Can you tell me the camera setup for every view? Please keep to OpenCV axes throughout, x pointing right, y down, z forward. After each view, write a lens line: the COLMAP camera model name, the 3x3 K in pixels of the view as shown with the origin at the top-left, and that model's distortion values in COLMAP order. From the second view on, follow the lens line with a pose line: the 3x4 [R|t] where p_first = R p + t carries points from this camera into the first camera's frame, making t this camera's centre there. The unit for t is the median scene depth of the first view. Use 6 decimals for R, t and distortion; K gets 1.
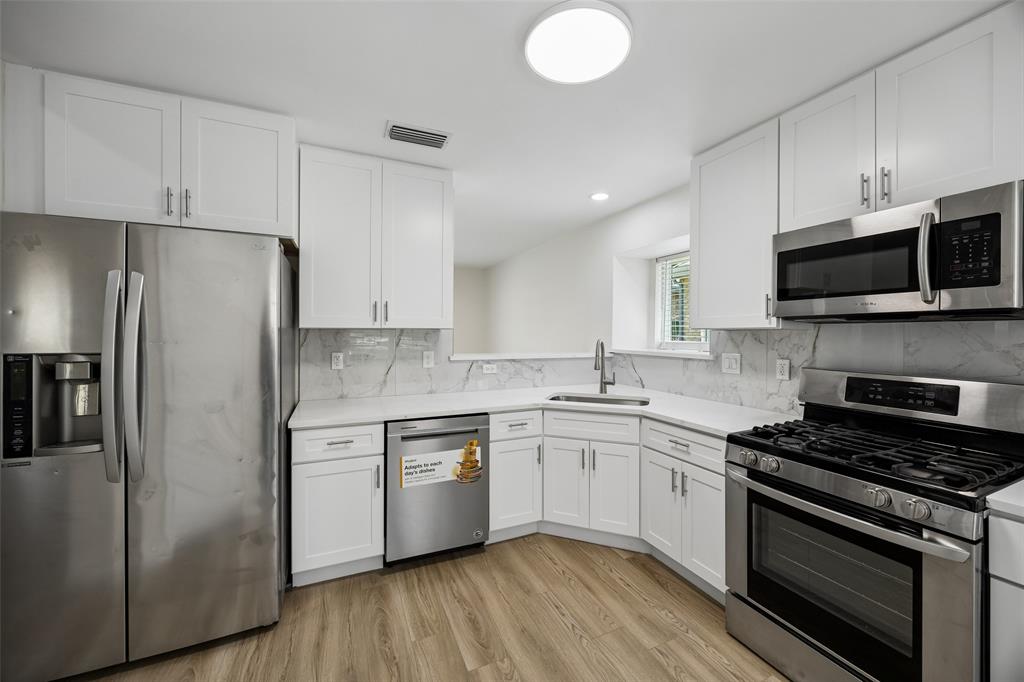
lens RADIAL K [[395.8, 0, 512.3], [0, 395.8, 336.4], [0, 0, 1]] dist [0.000006, 0.000069]
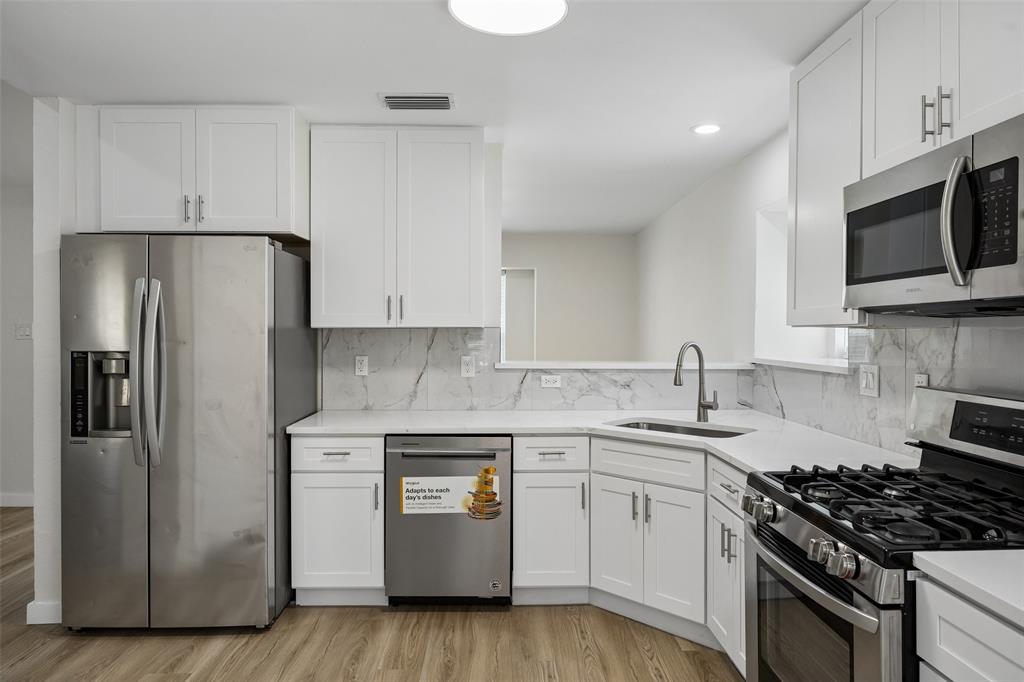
lens RADIAL K [[667.4, 0, 512.0], [0, 667.4, 341.0], [0, 0, 1]] dist [0.006697, 0.001626]
pose [[0.918515, 0.003356, -0.395372, 0.508994], [-0.001001, 0.999981, 0.006163, -0.000766], [0.395385, -0.005265, 0.918500, -0.234771]]
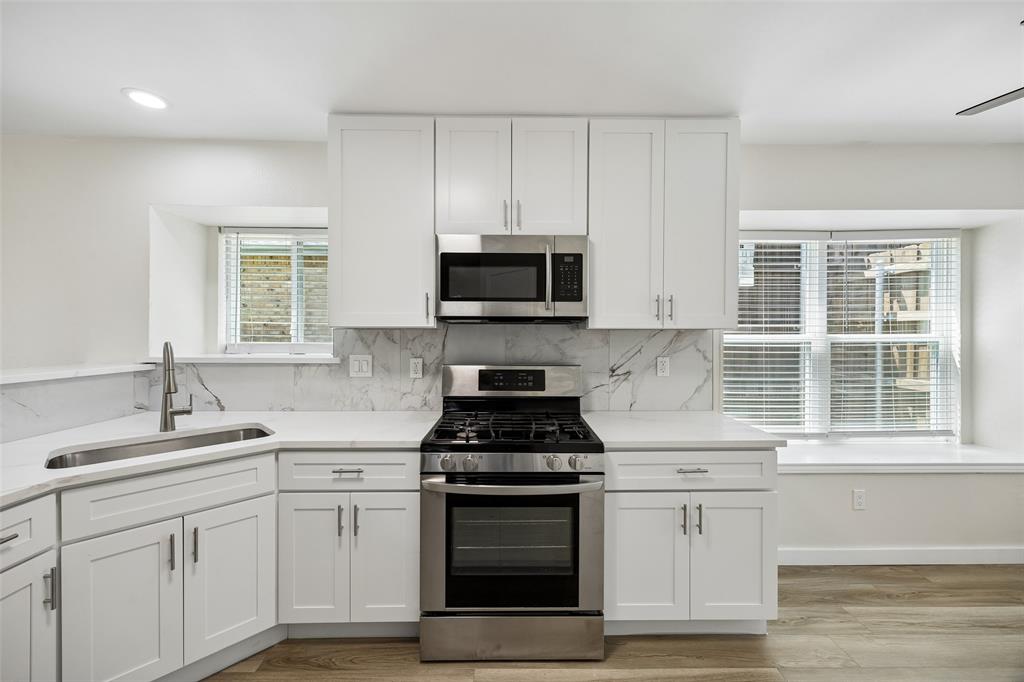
lens RADIAL K [[416.2, 0, 517.1], [0, 416.2, 339.0], [0, 0, 1]] dist [0.012865, -0.000039]
pose [[0.392401, -0.013379, 0.919697, -0.200154], [0.004063, 0.999910, 0.012812, -0.003704], [-0.919785, -0.001290, 0.392419, 0.342262]]
